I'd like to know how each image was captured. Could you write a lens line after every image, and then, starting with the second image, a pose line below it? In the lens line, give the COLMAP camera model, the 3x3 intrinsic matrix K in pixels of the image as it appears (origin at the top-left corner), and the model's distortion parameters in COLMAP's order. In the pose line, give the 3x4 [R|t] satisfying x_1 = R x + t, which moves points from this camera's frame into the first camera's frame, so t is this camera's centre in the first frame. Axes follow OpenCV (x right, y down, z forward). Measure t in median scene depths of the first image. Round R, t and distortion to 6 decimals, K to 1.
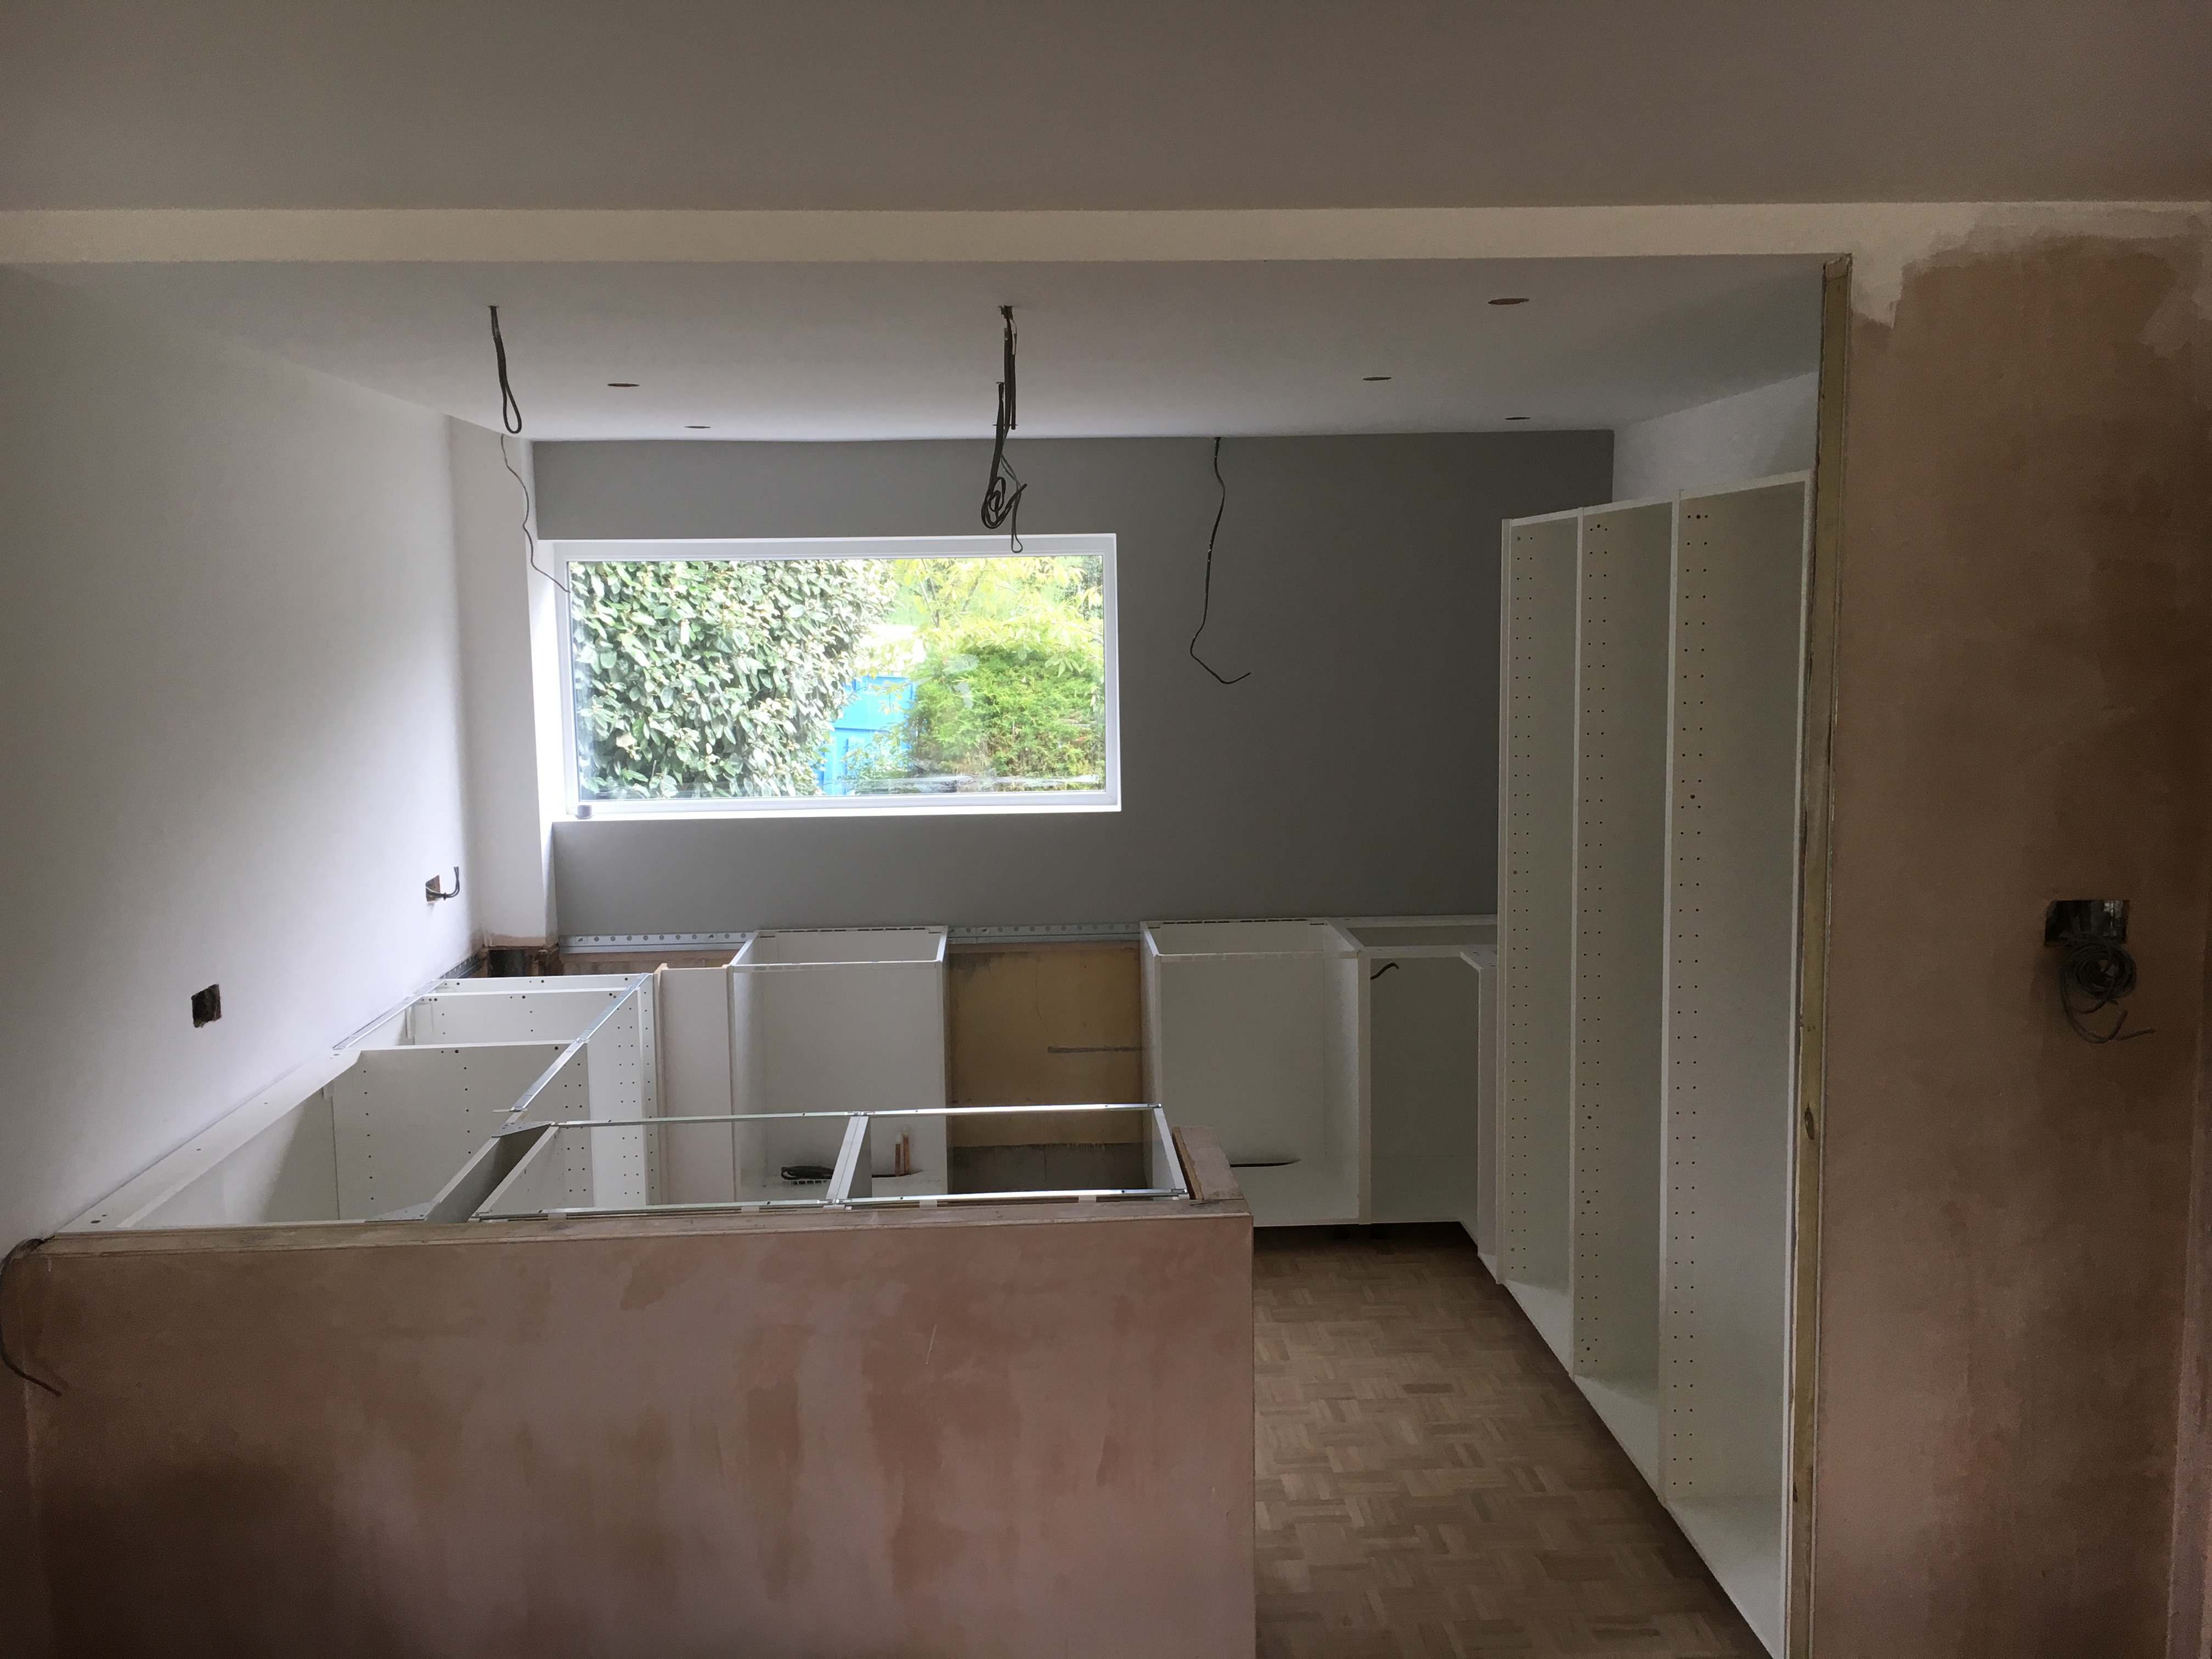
lens RADIAL K [[1893.7, 0, 1105.7], [0, 1893.7, 827.9], [0, 0, 1]] dist [0.001419, -0.000307]
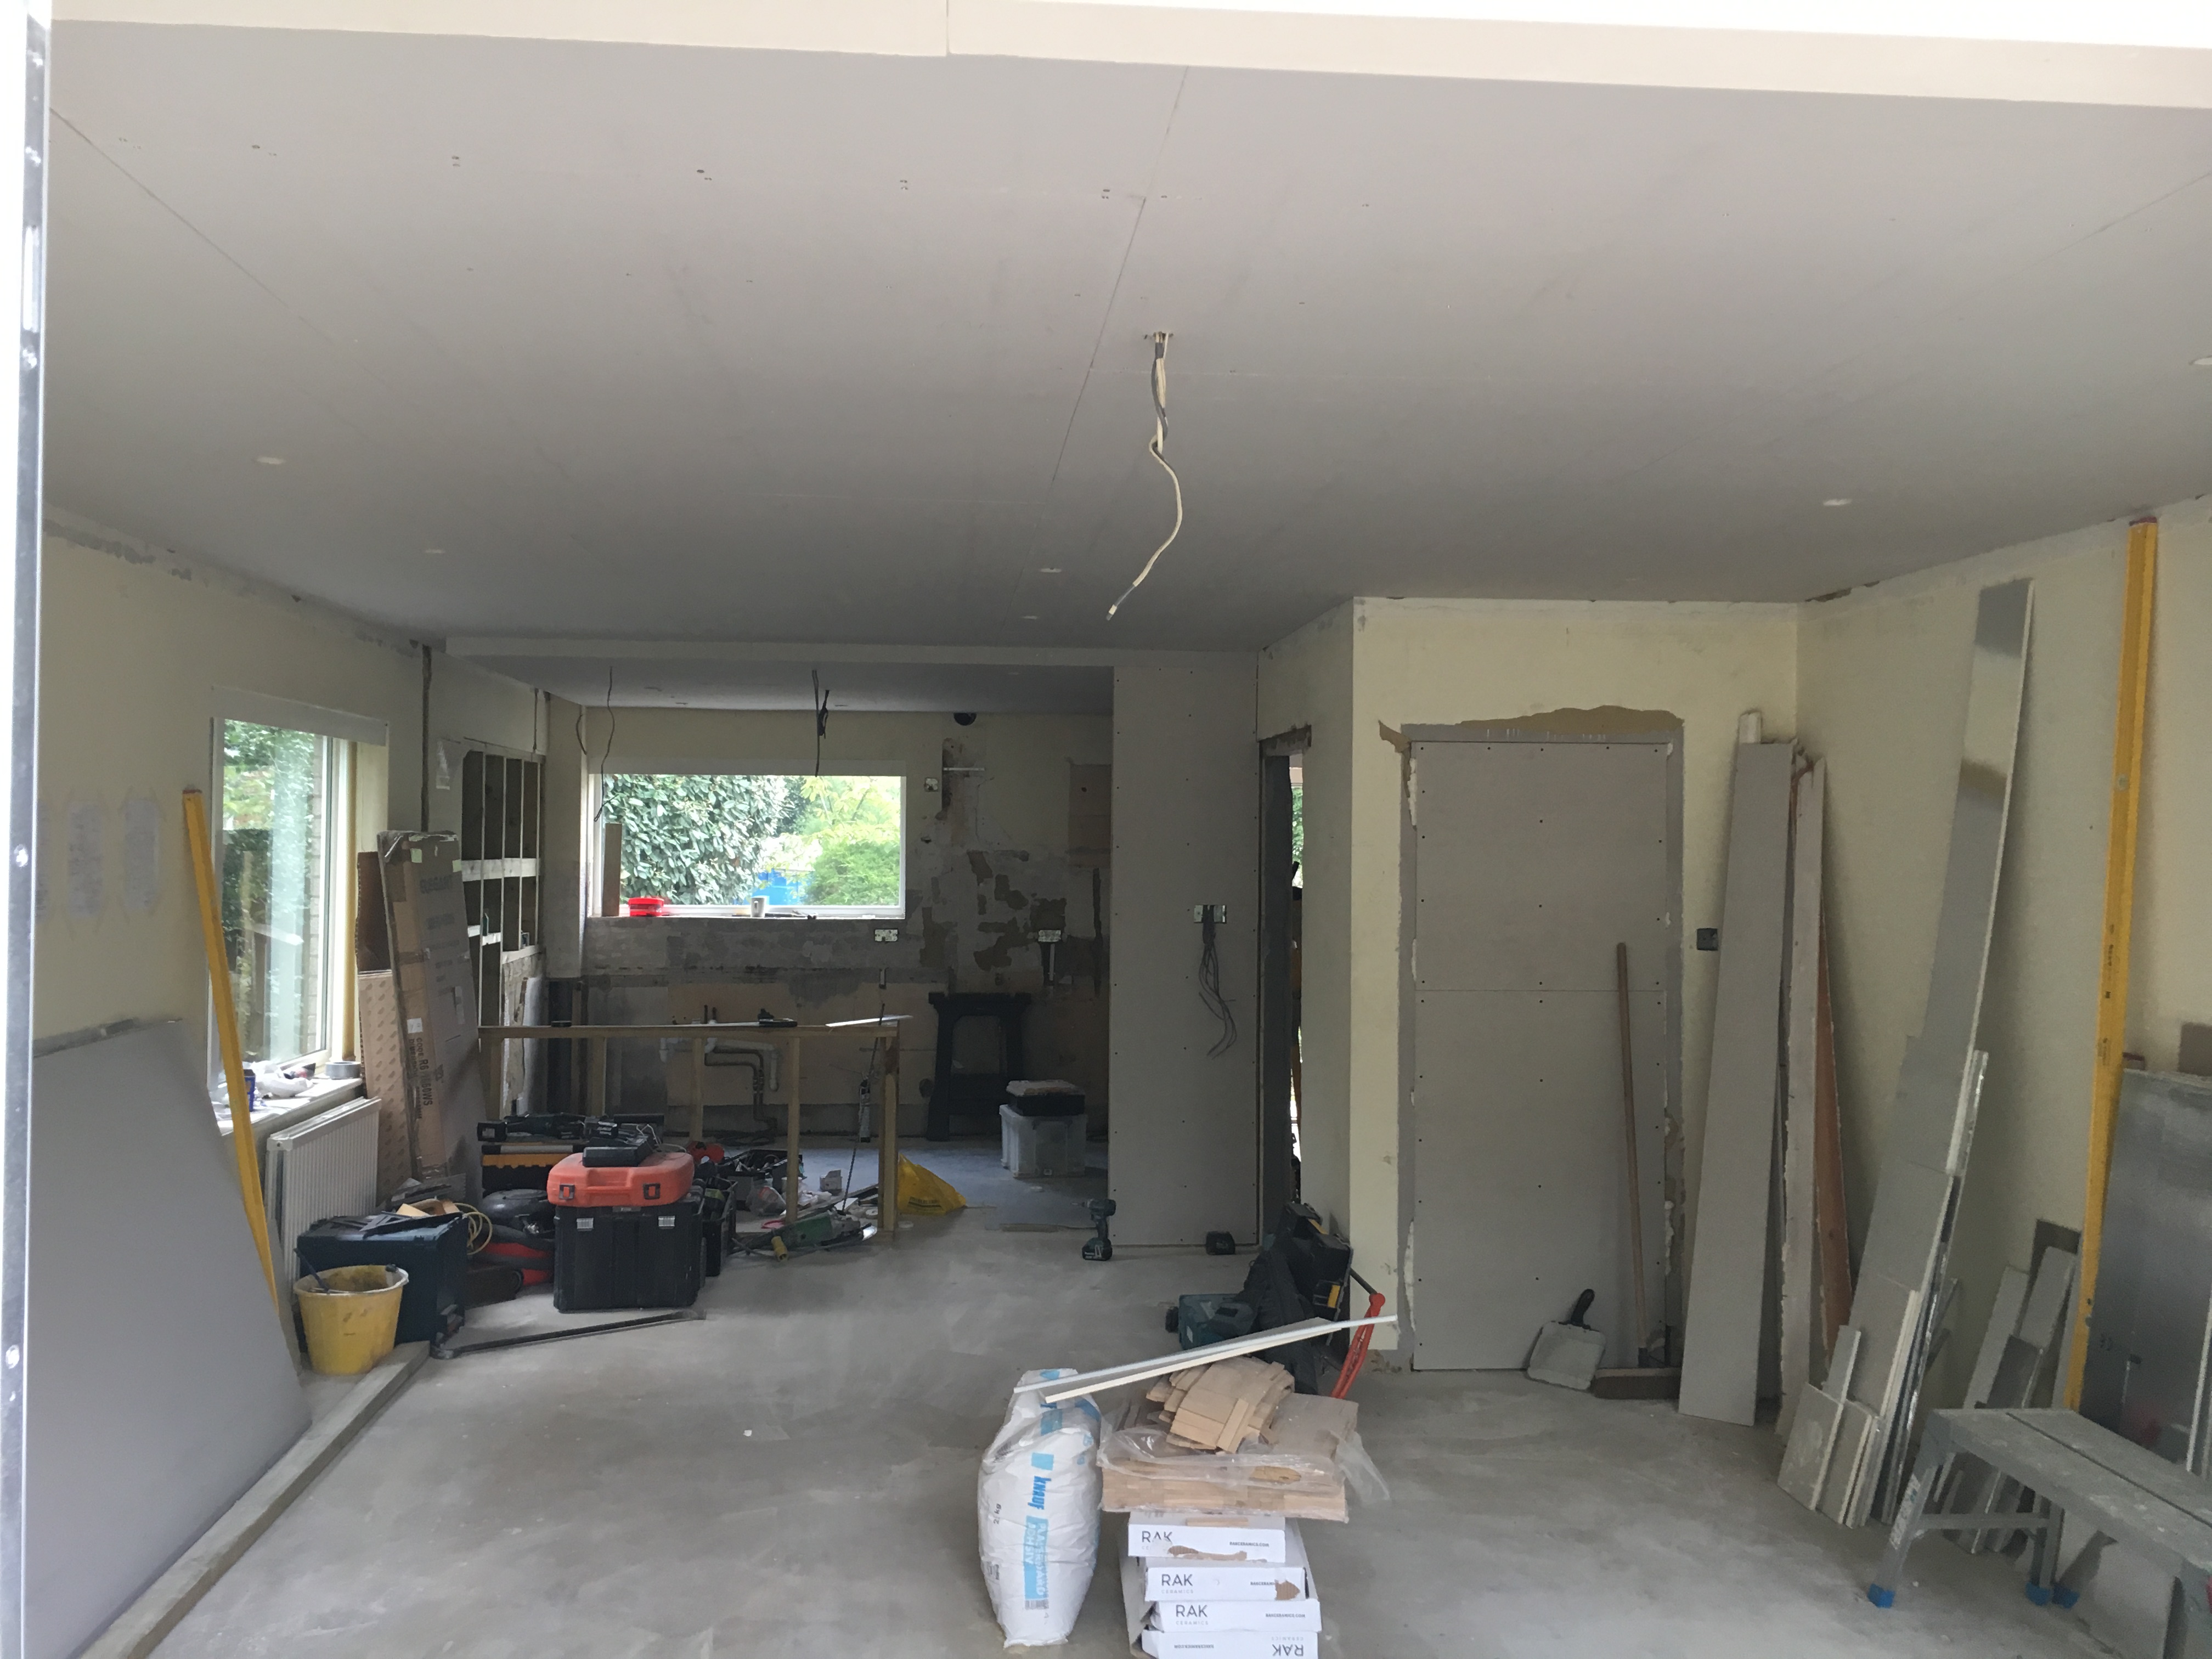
lens RADIAL K [[1893.7, 0, 1106.9], [0, 1893.7, 832.2], [0, 0, 1]] dist [0.001419, -0.000307]
pose [[0.998624, 0.025865, 0.045620, 0.080101], [-0.020151, 0.992381, -0.121546, 0.096965], [-0.048417, 0.120460, 0.991537, -0.585680]]
